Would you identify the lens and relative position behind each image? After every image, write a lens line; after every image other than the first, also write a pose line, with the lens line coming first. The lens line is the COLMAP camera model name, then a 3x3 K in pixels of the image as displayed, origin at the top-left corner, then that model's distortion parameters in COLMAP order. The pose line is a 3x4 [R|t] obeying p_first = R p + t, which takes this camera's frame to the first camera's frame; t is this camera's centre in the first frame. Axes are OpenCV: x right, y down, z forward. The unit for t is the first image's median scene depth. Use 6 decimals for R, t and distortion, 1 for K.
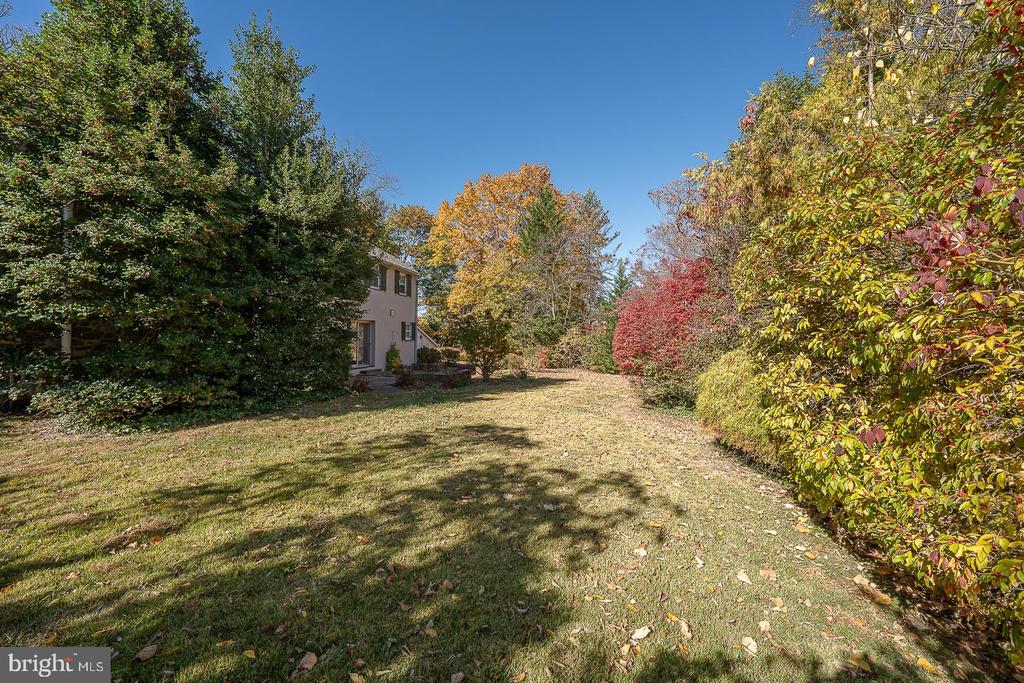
lens RADIAL K [[383.1, 0, 512.4], [0, 383.1, 341.1], [0, 0, 1]] dist [-0.000336, -0.000002]
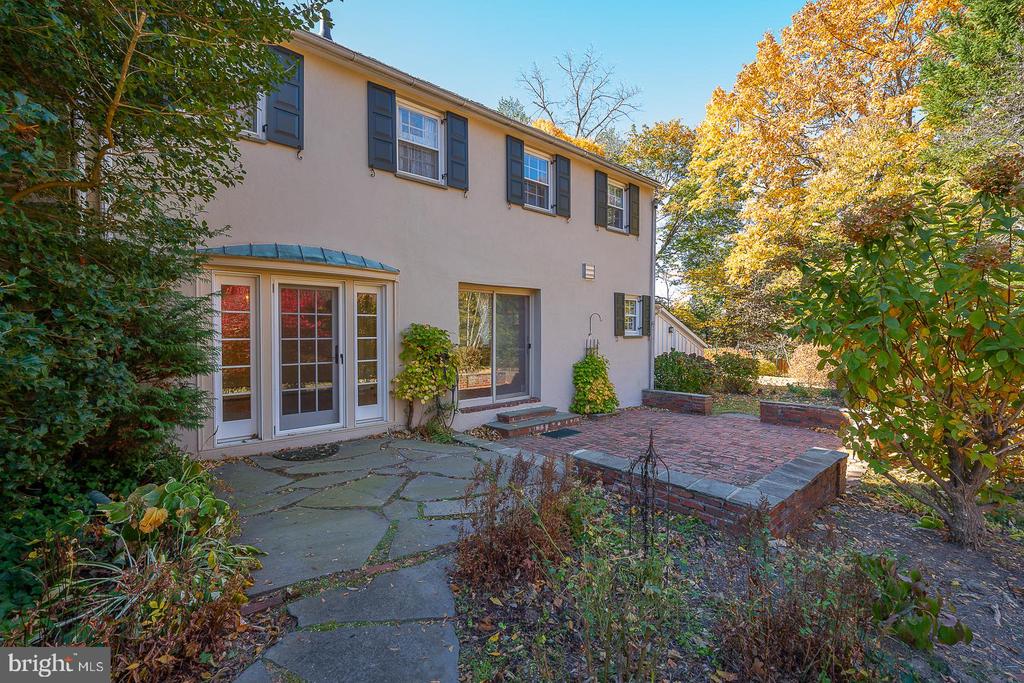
lens RADIAL K [[444.6, 0, 512.7], [0, 444.6, 340.3], [0, 0, 1]] dist [-0.002726, -0.000123]
pose [[0.820730, -0.008501, -0.571252, -0.078734], [0.010792, 0.999942, 0.000626, 0.000457], [0.571214, -0.006679, 0.820774, 0.416401]]
